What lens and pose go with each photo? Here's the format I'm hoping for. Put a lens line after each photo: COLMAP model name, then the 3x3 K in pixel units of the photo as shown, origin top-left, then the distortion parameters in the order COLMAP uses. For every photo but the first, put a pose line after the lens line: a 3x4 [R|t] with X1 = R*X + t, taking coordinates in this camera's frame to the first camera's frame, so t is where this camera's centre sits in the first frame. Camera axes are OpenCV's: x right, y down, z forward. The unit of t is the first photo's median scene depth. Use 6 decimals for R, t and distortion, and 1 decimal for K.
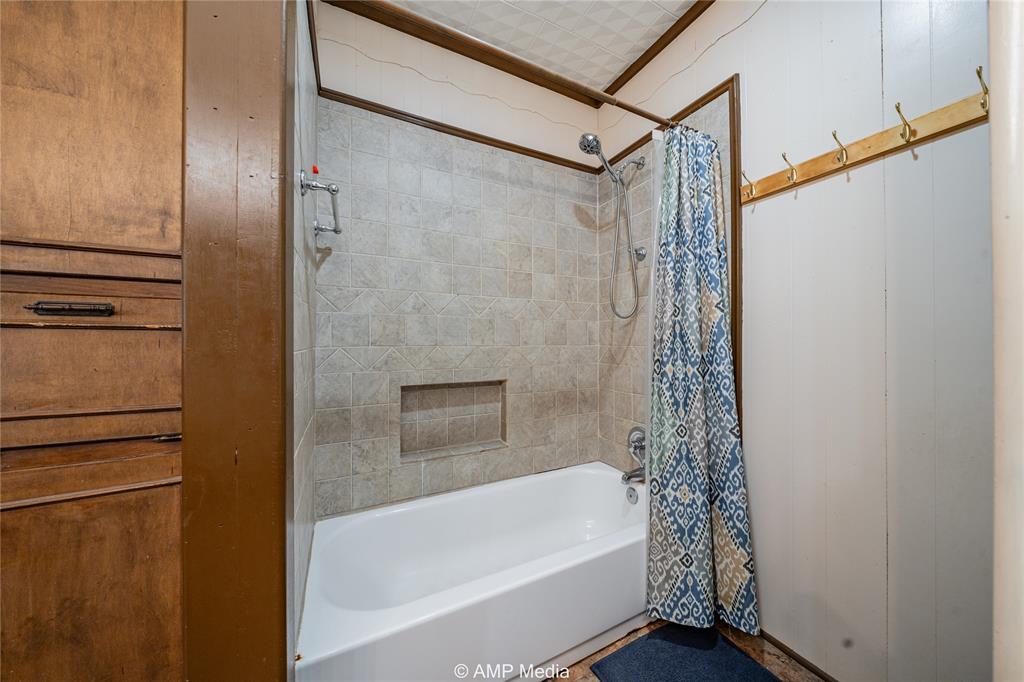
lens RADIAL K [[354.4, 0, 517.2], [0, 354.4, 337.1], [0, 0, 1]] dist [-0.002767, -0.000169]
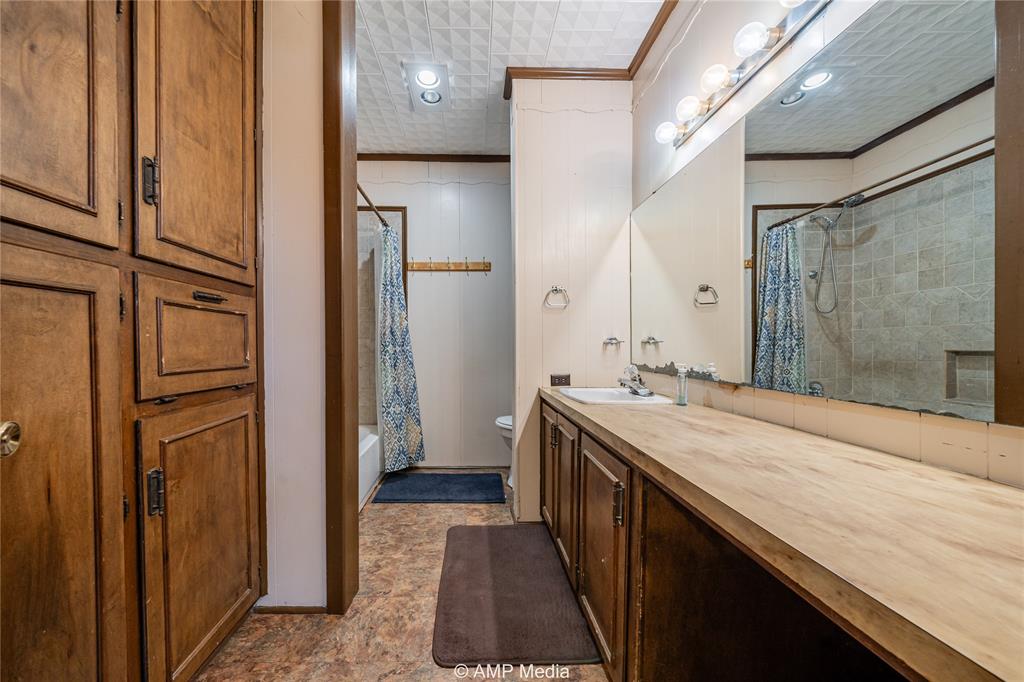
lens RADIAL K [[354.4, 0, 510.6], [0, 354.4, 345.7], [0, 0, 1]] dist [-0.002767, -0.000169]
pose [[0.377755, -0.007032, 0.925879, -1.345569], [-0.001682, 0.999964, 0.008281, 0.065712], [-0.925904, -0.004686, 0.377729, -0.442289]]
